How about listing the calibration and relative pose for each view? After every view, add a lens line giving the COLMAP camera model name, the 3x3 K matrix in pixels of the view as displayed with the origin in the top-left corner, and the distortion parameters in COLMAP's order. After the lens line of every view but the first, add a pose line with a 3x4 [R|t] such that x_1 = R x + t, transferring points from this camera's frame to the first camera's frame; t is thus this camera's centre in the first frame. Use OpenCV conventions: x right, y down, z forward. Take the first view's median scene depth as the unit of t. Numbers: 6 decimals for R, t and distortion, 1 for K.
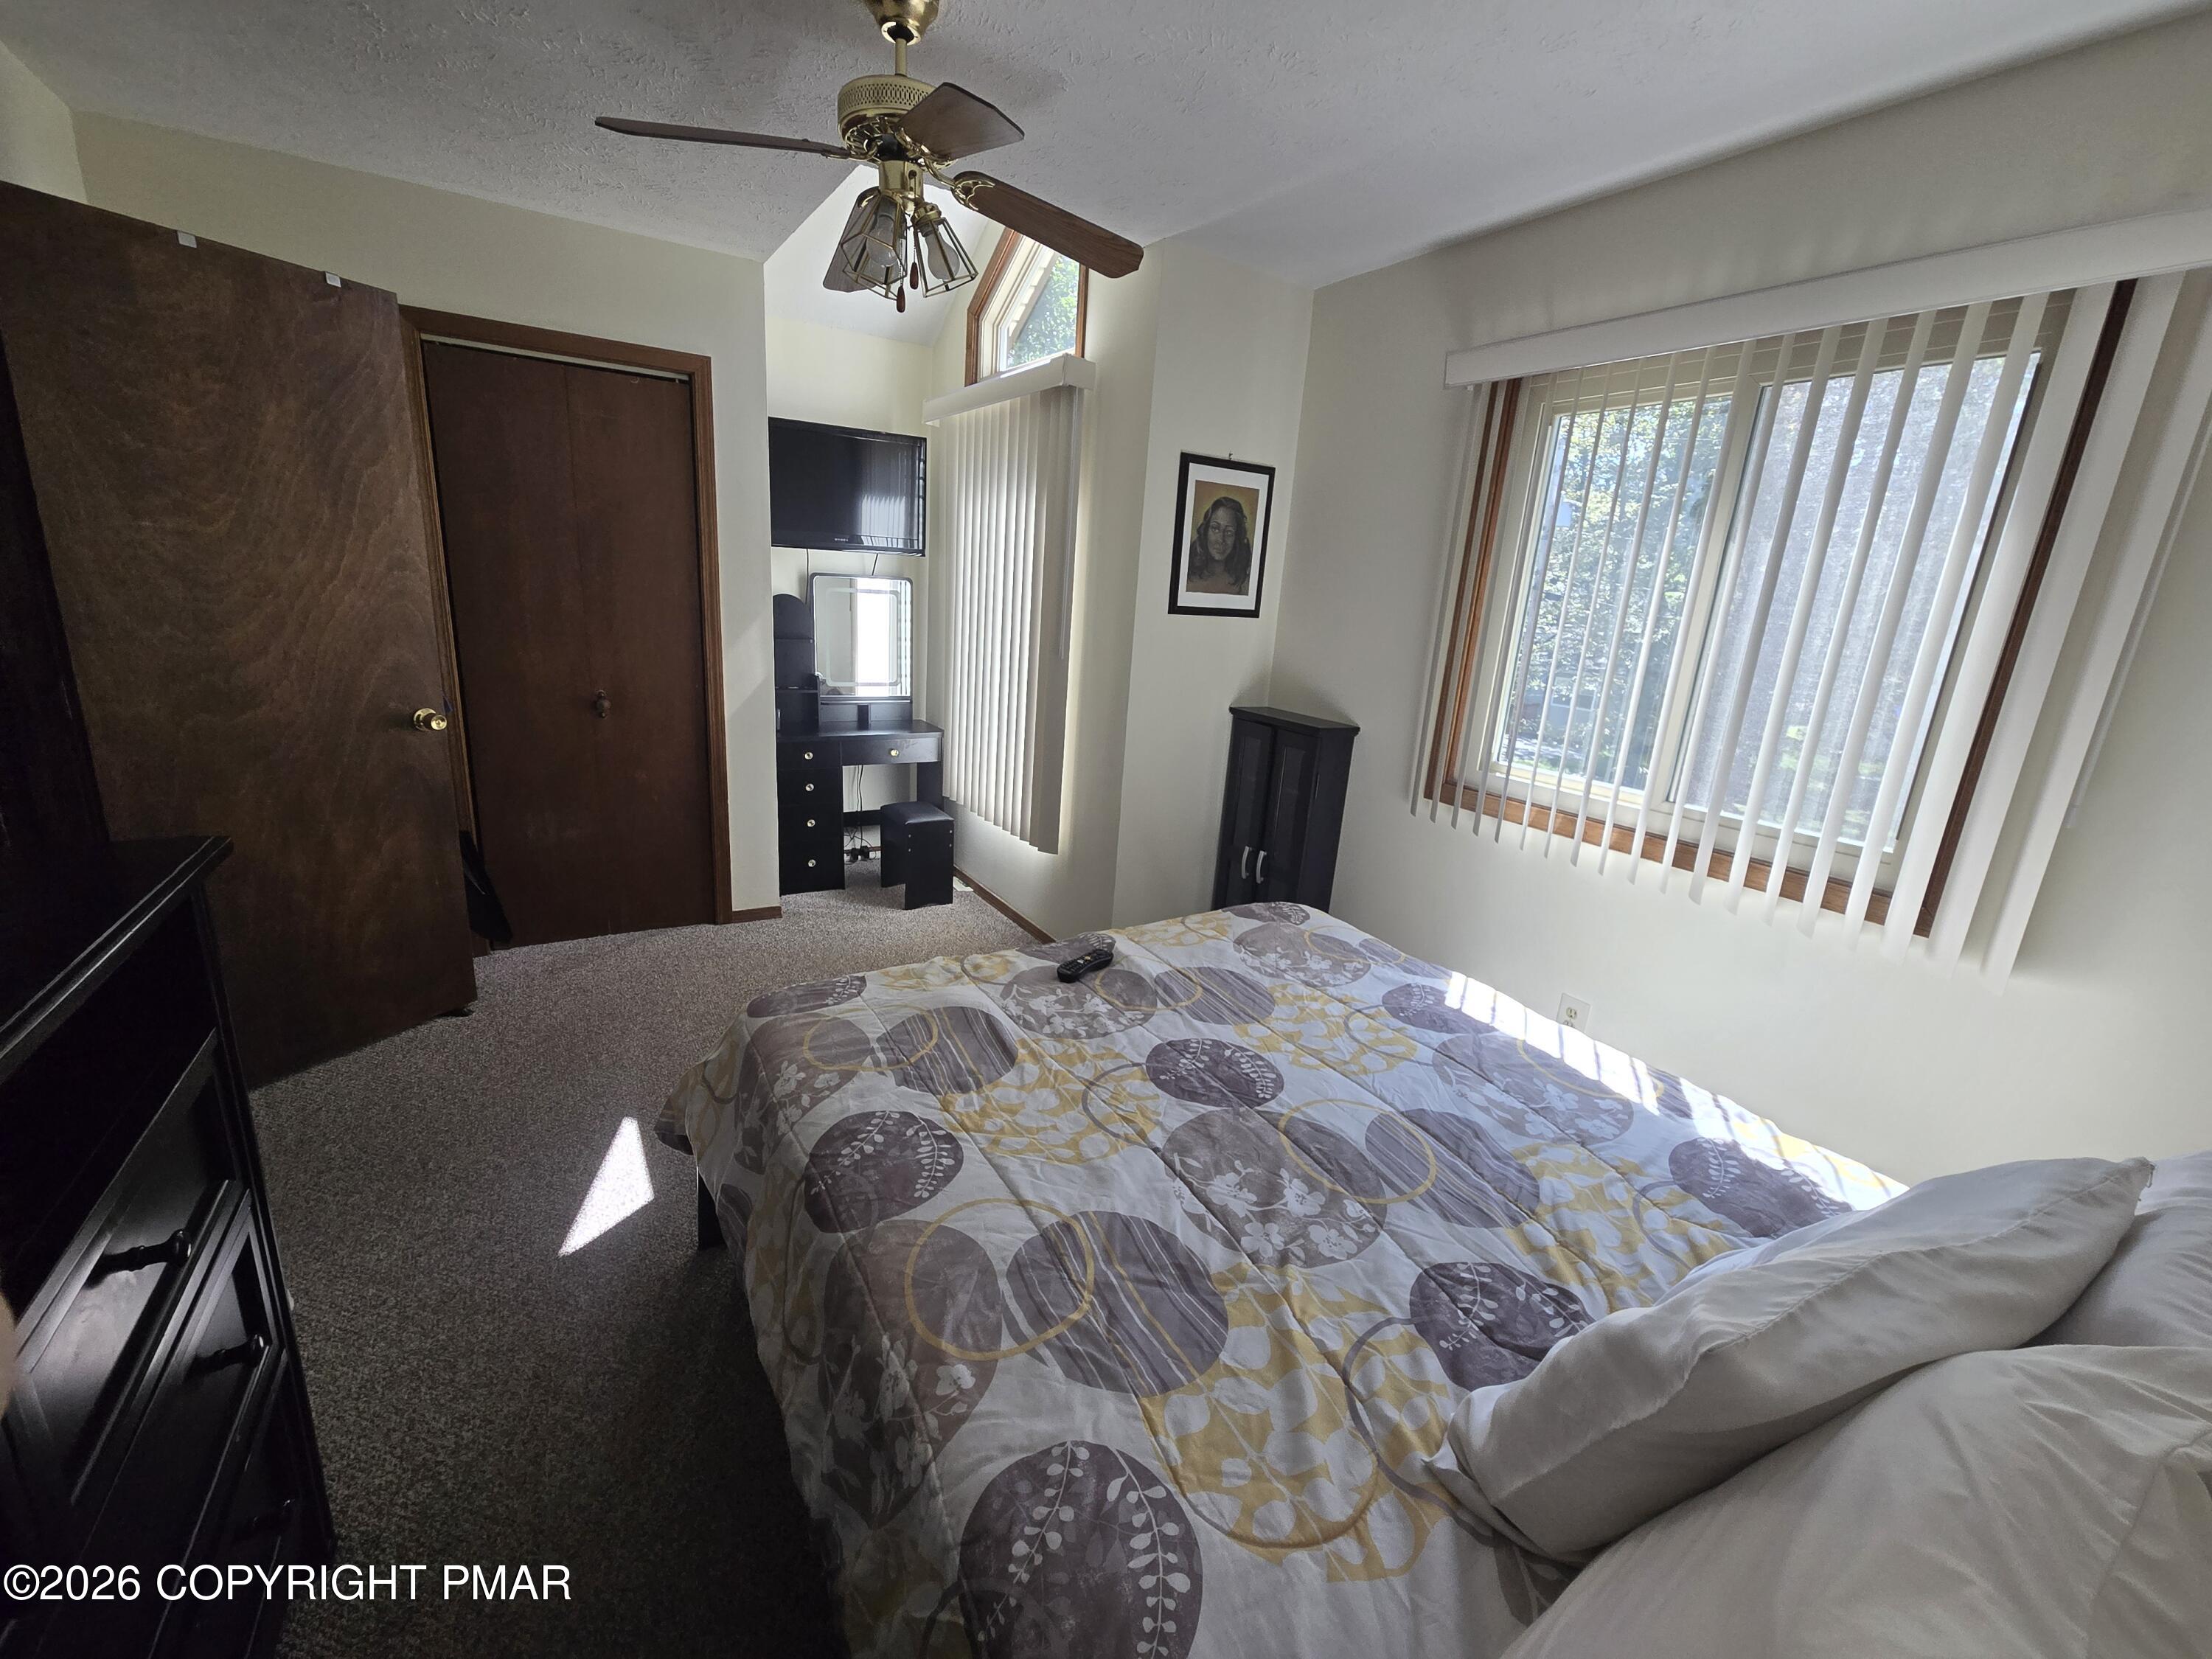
lens RADIAL K [[909.3, 0, 1105.3], [0, 909.3, 830.9], [0, 0, 1]] dist [-0.002330, 0.000749]
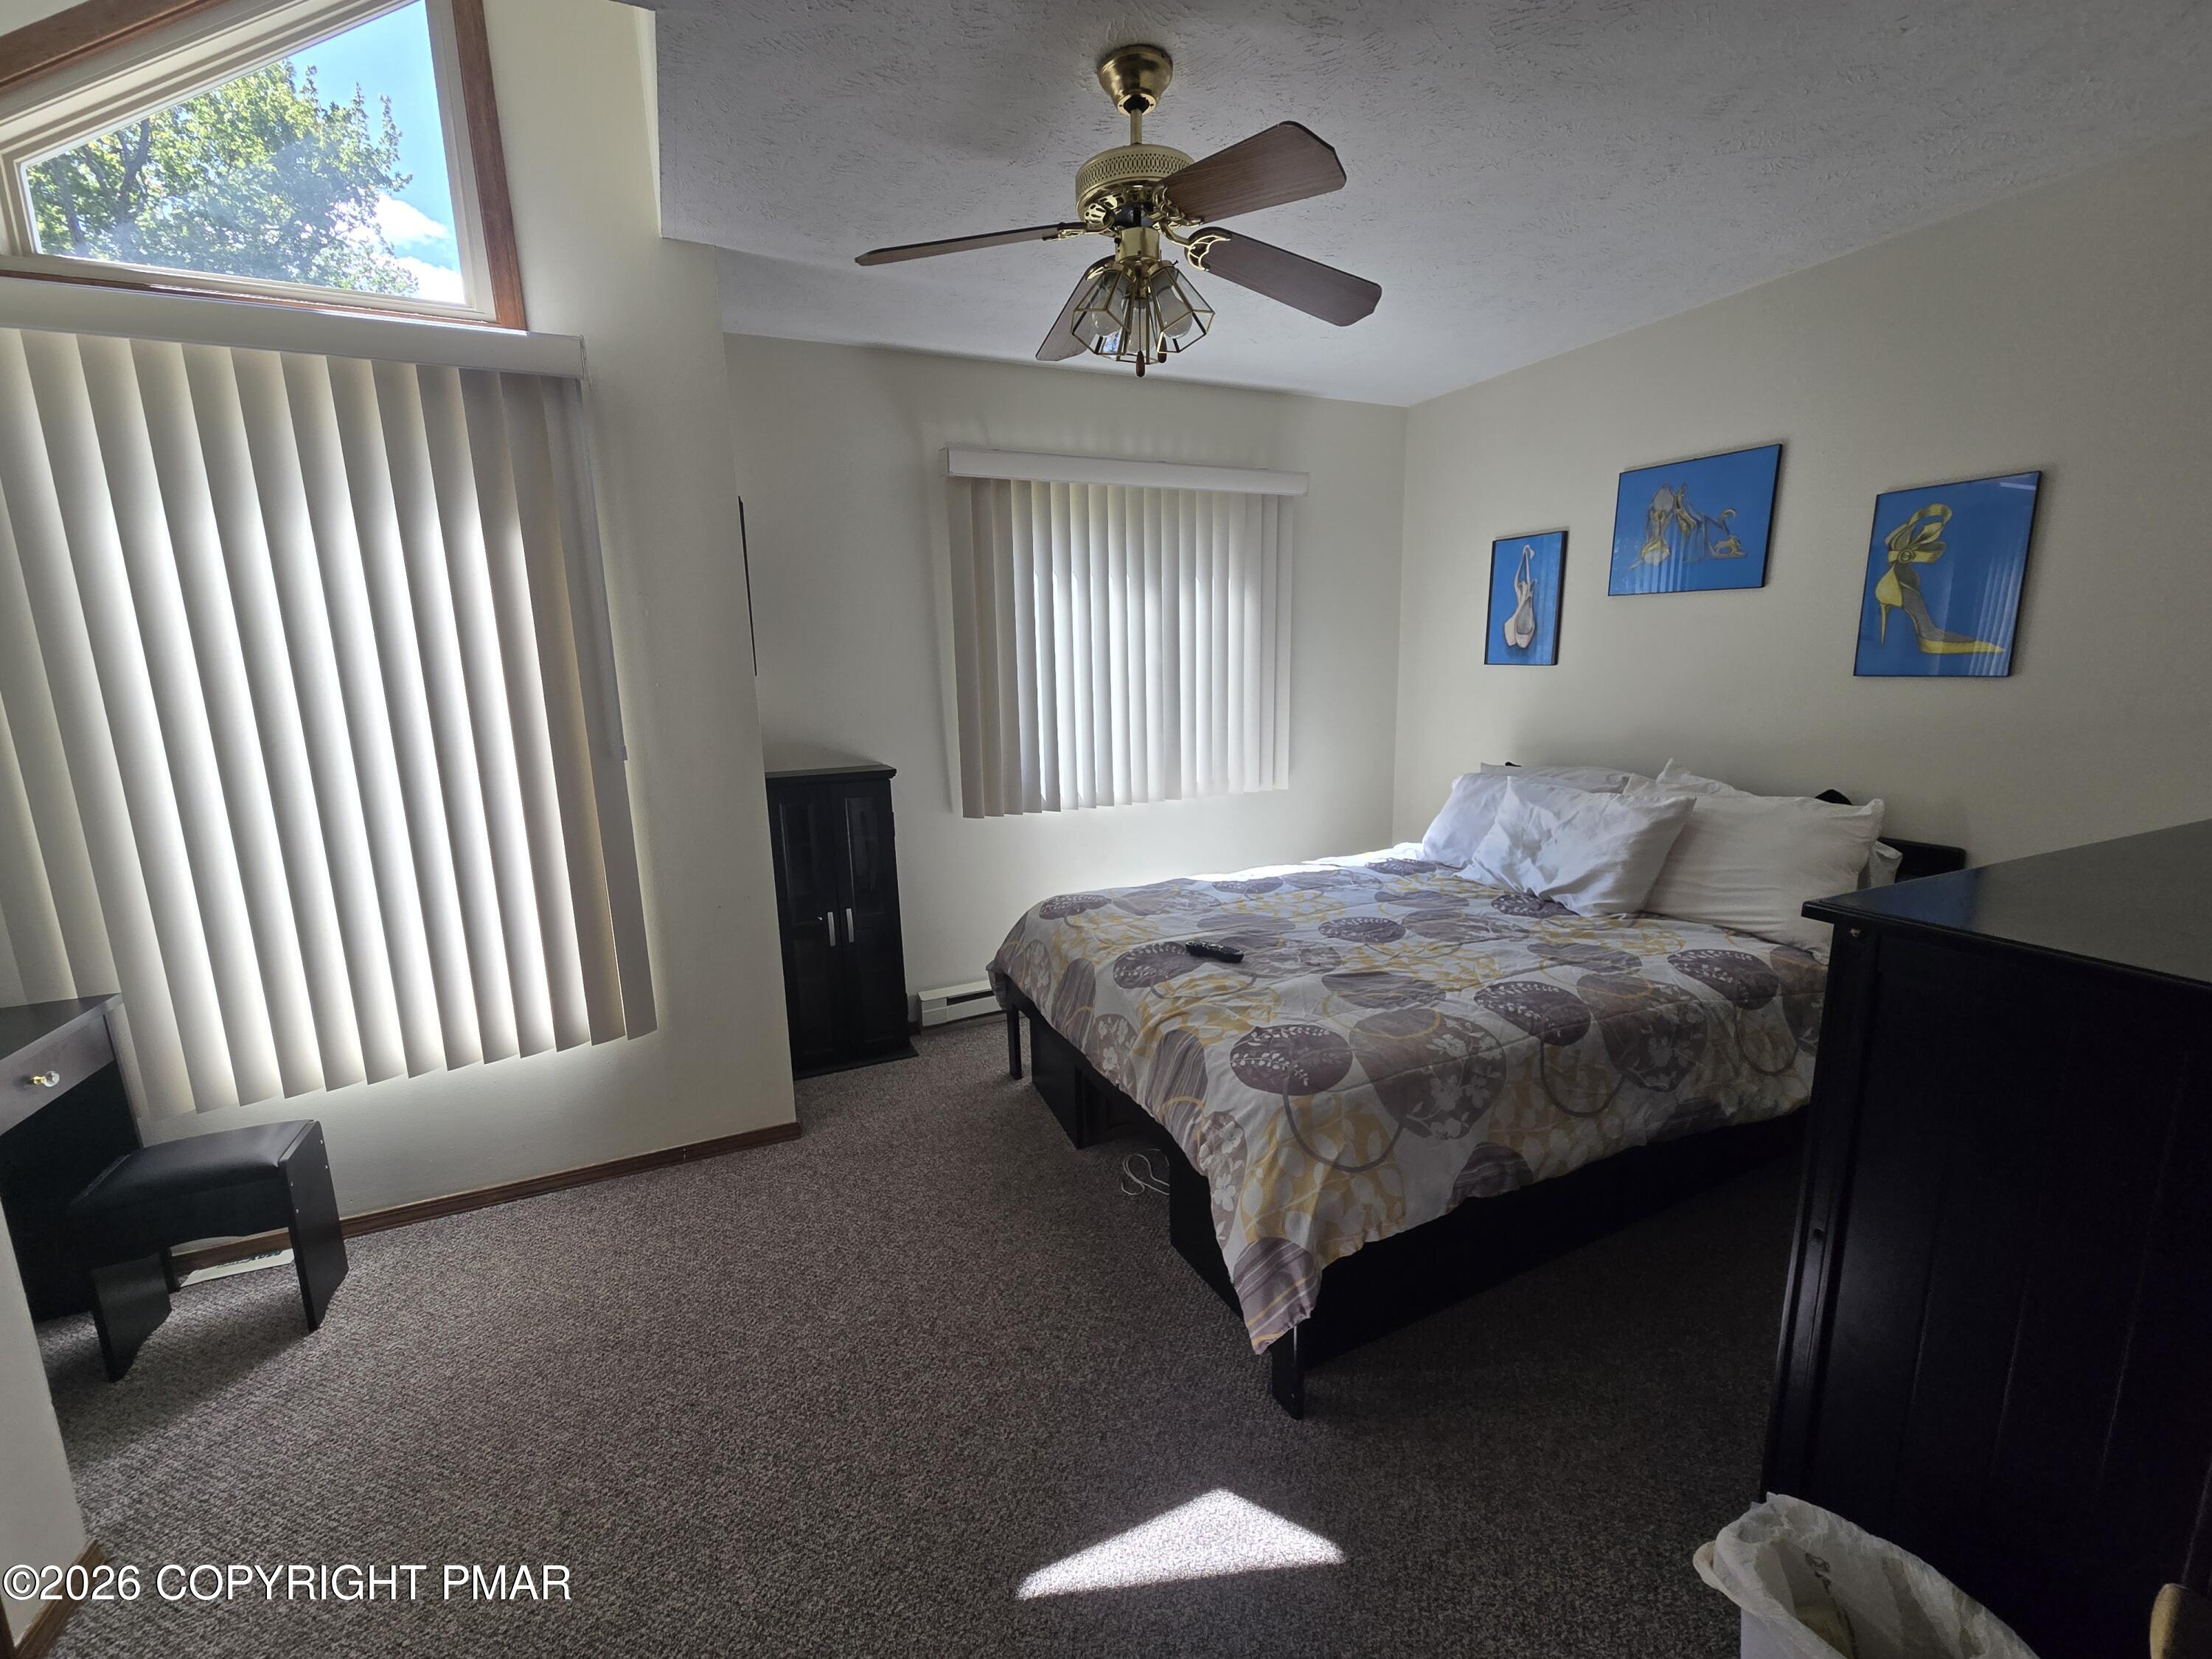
lens RADIAL K [[909.3, 0, 1105.3], [0, 909.3, 830.9], [0, 0, 1]] dist [-0.002330, 0.000749]
pose [[0.130052, -0.255494, 0.958024, -1.449519], [0.294104, 0.932685, 0.208812, -0.370256], [-0.946884, 0.254602, 0.196439, 1.085978]]
